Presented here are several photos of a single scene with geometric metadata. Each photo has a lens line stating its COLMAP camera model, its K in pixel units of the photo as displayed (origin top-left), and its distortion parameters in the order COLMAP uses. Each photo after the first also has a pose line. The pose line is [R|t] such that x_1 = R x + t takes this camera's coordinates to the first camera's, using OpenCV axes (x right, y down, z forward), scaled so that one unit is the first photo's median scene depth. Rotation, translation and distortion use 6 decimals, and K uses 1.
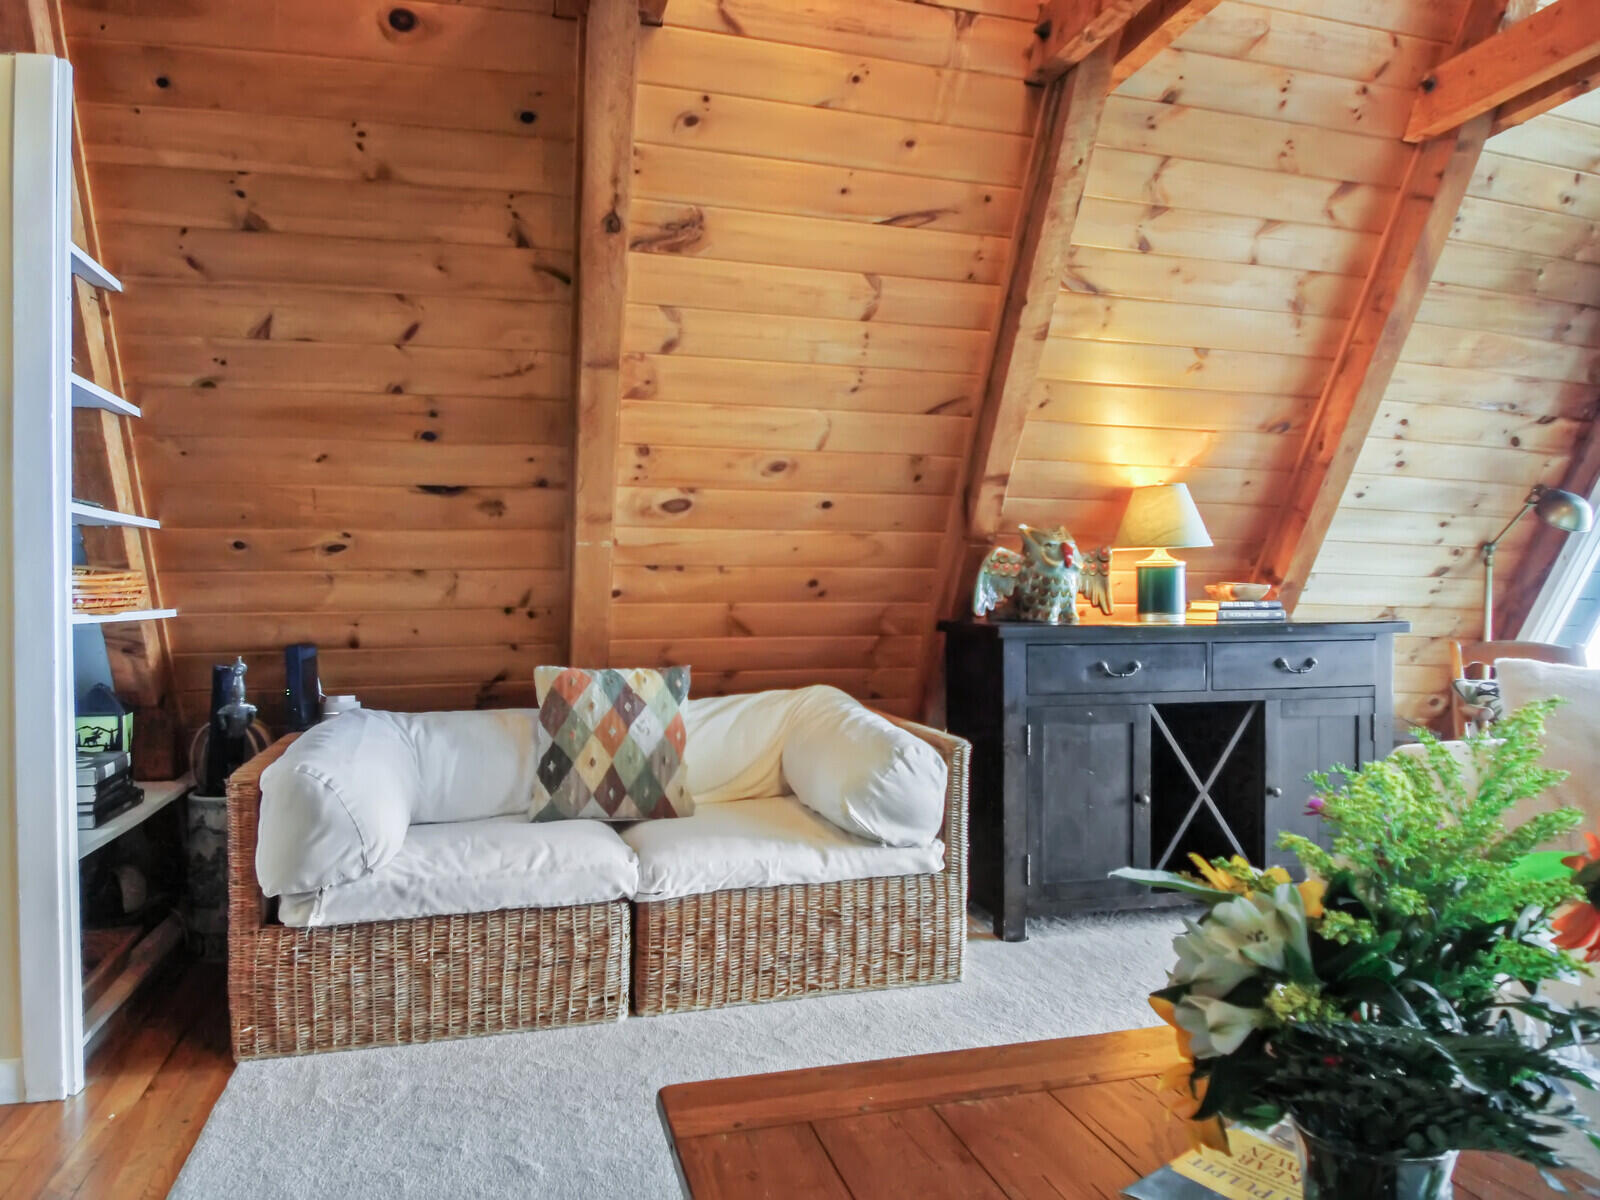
lens RADIAL K [[1092.9, 0, 803.0], [0, 1092.9, 590.4], [0, 0, 1]] dist [0.055426, -0.091312]
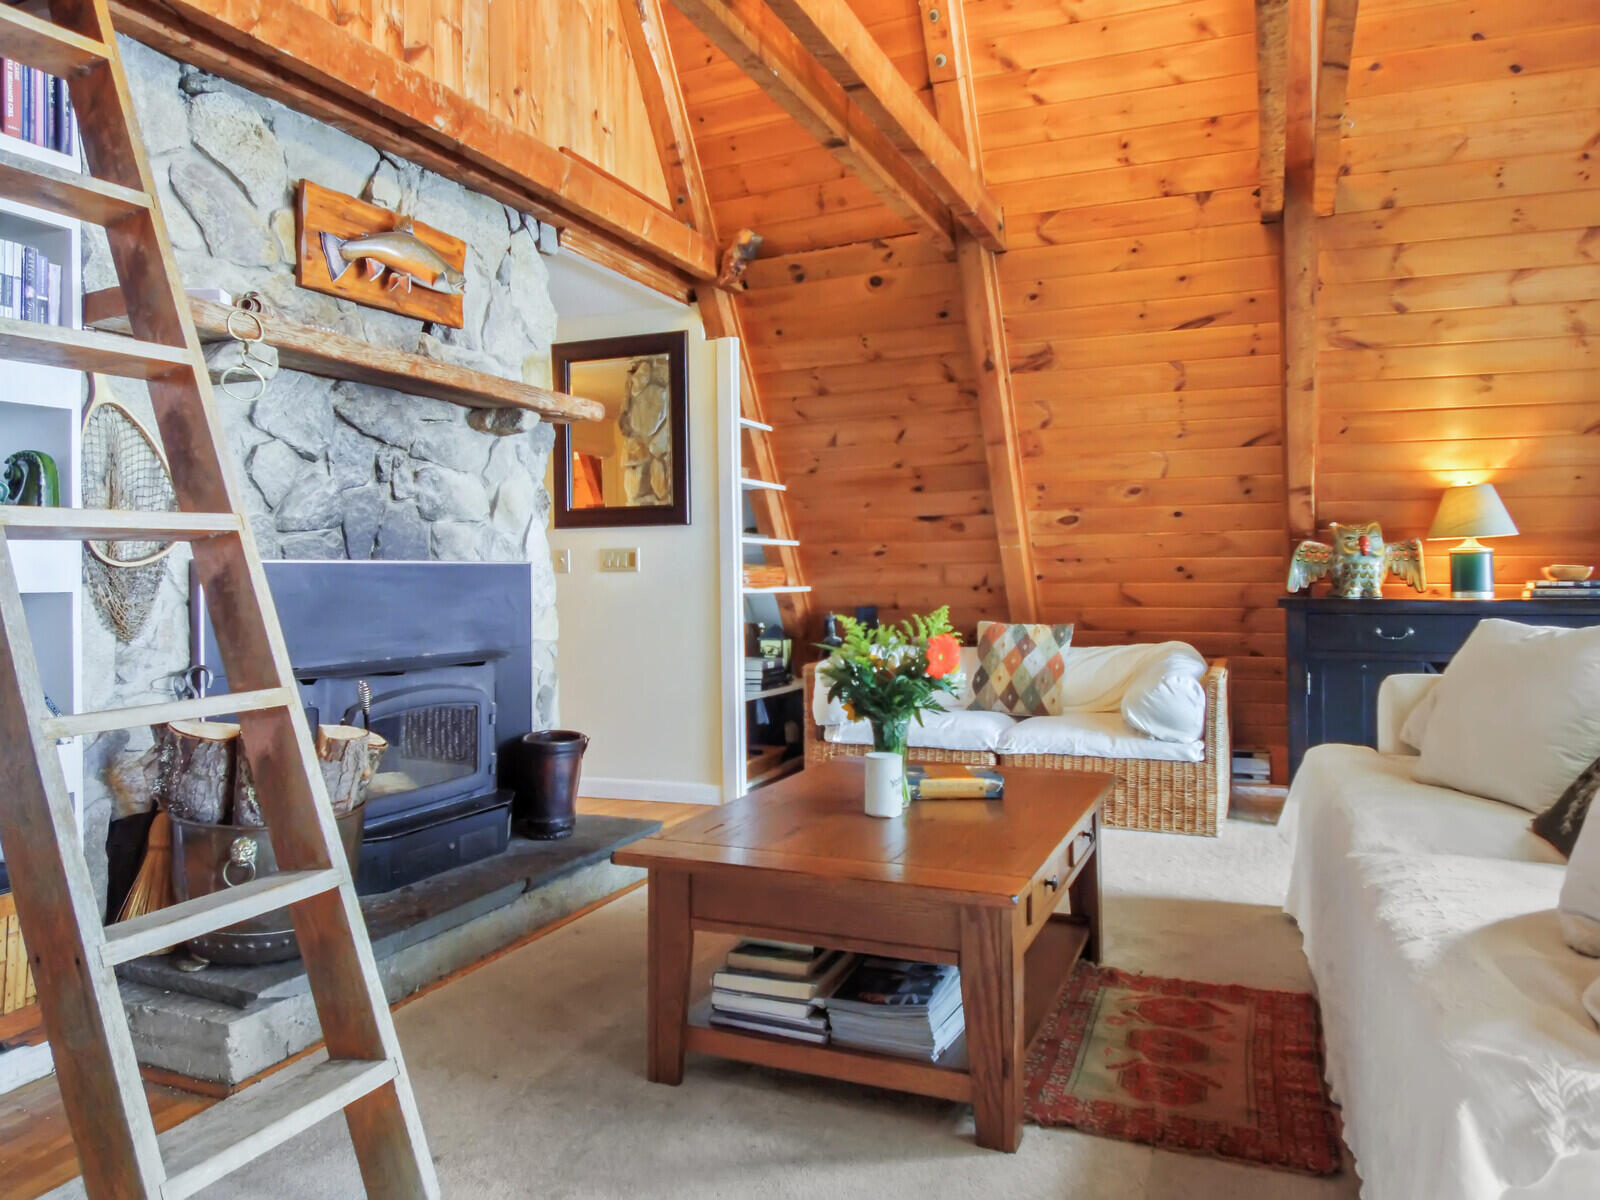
lens RADIAL K [[1117.2, 0, 817.1], [0, 1117.2, 574.0], [0, 0, 1]] dist [0.037383, -0.083359]
pose [[0.785464, -0.006644, -0.618872, 0.646282], [0.007934, 0.999968, -0.000666, -0.003797], [0.618857, -0.004387, 0.785491, -0.514479]]
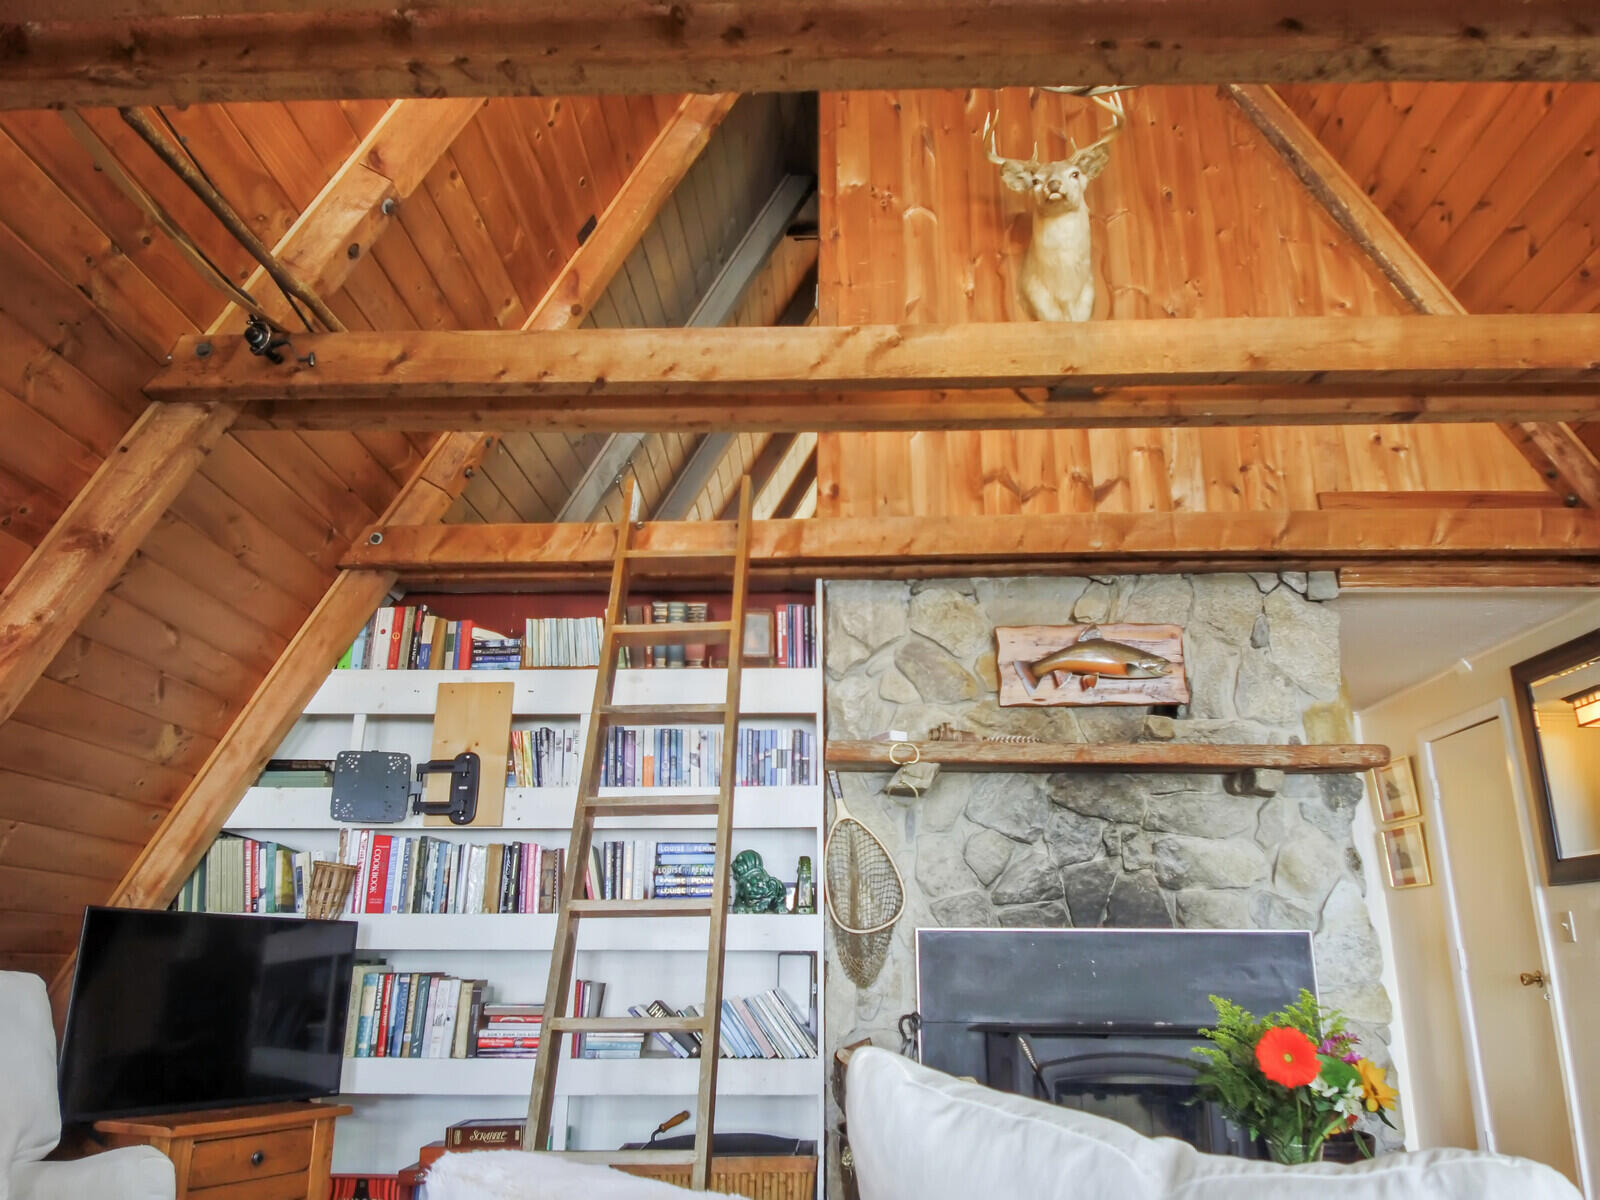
lens RADIAL K [[1117.4, 0, 800.0], [0, 1117.4, 600.0], [0, 0, 1]] dist [0.080598, -0.150773]
pose [[-0.303130, -0.282010, -0.910265, 0.960278], [-0.004363, 0.955609, -0.294606, 0.000031], [0.952939, -0.085333, -0.290904, 0.169105]]
